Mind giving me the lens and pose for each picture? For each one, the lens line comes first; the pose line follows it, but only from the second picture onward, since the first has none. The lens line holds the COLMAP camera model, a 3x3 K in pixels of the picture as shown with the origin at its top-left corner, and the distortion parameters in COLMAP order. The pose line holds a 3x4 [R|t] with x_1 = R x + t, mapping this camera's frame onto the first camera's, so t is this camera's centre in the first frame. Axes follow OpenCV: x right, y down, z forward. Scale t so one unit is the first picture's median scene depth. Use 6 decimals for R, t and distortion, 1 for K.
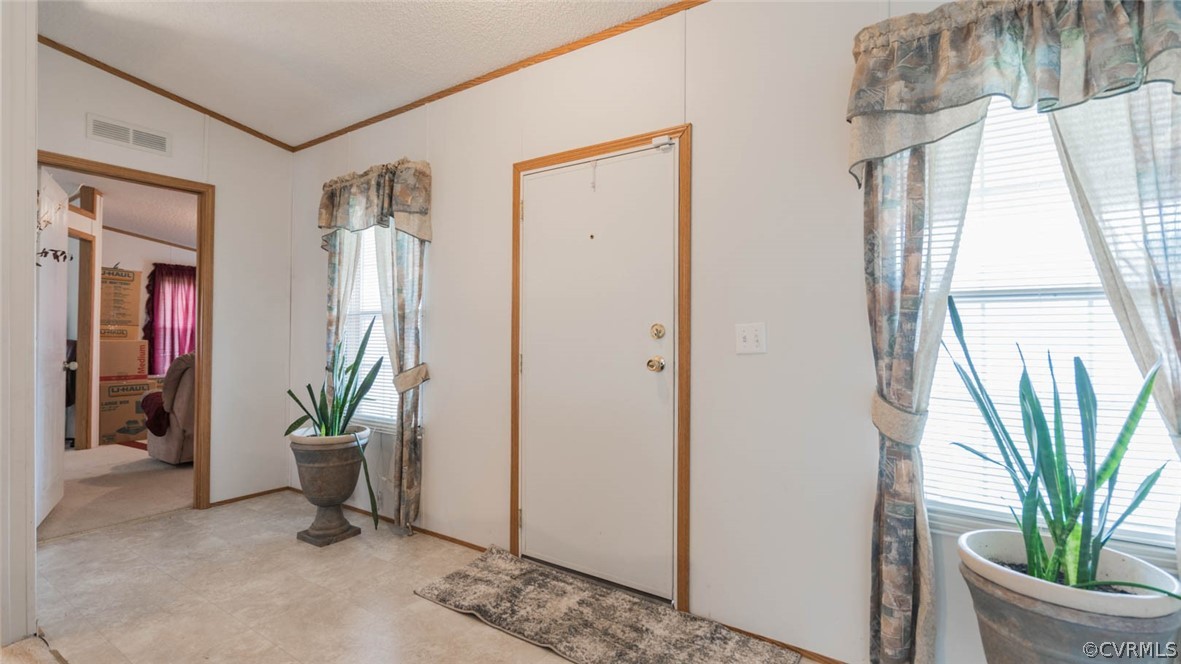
lens RADIAL K [[530.0, 0, 589.4], [0, 530.0, 330.5], [0, 0, 1]] dist [0.002174, 0.000415]
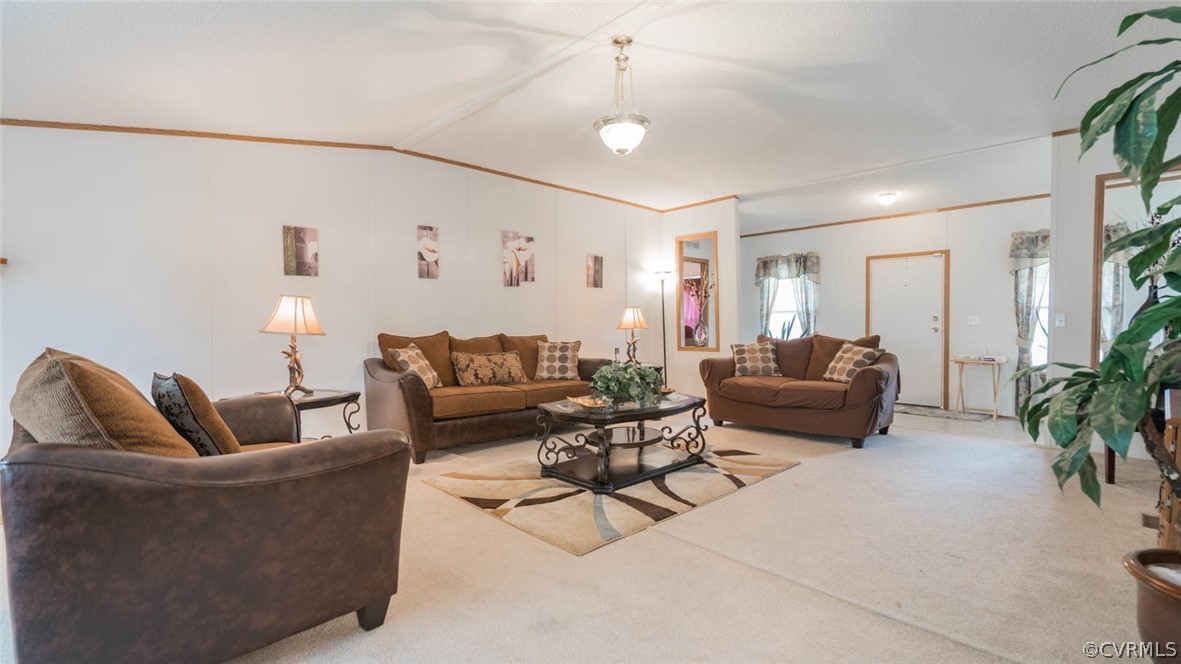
lens RADIAL K [[530.0, 0, 589.4], [0, 530.0, 330.5], [0, 0, 1]] dist [0.002174, 0.000415]
pose [[0.976039, -0.008997, -0.217410, -1.148036], [0.016214, 0.999374, 0.031436, -0.056794], [0.216991, -0.034208, 0.975574, -2.387052]]
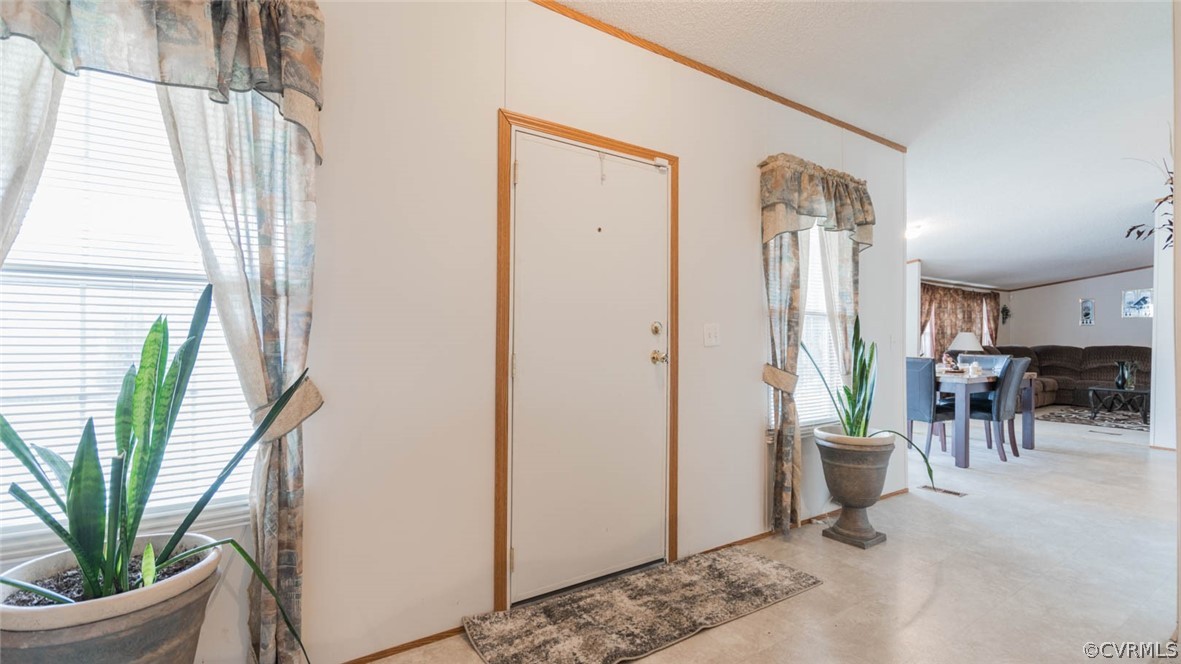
lens RADIAL K [[530.0, 0, 589.4], [0, 530.0, 330.5], [0, 0, 1]] dist [0.002174, 0.000415]
pose [[0.374021, 0.007407, 0.927391, -0.998536], [-0.018279, 0.999833, -0.000614, 0.009450], [-0.927240, -0.016723, 0.374094, 0.721517]]
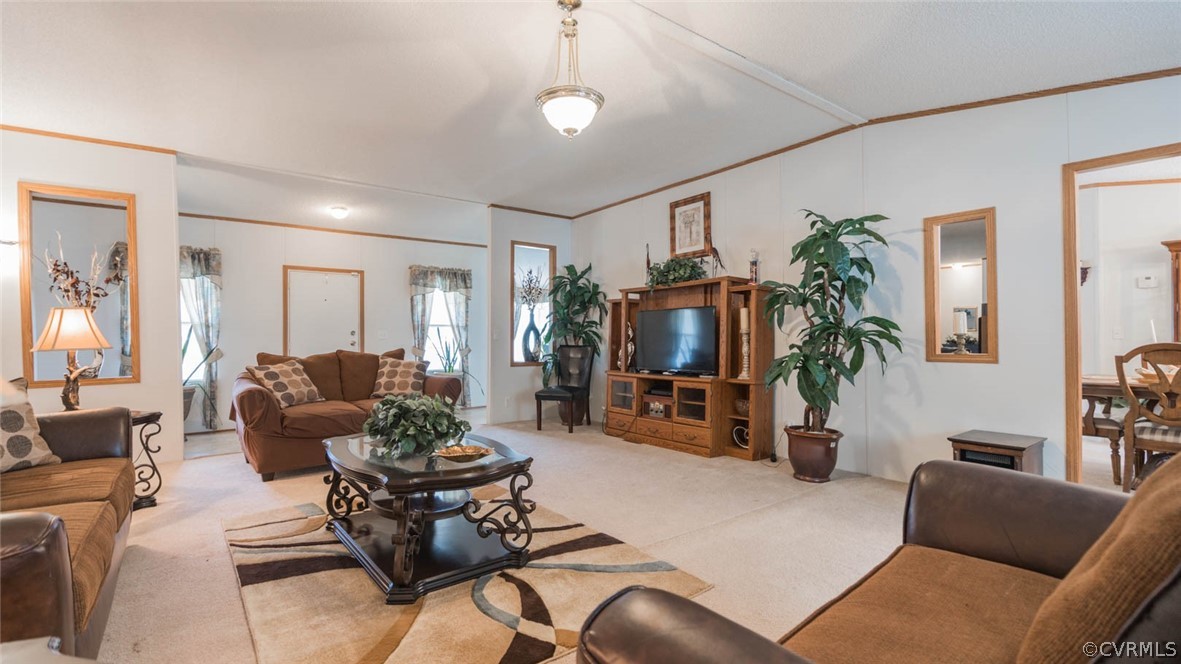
lens RADIAL K [[530.0, 0, 589.4], [0, 530.0, 330.5], [0, 0, 1]] dist [0.002174, 0.000415]
pose [[0.314579, -0.003710, 0.949224, -2.507342], [-0.010773, 0.999914, 0.007478, -0.053401], [-0.949170, -0.012578, 0.314512, -1.387171]]
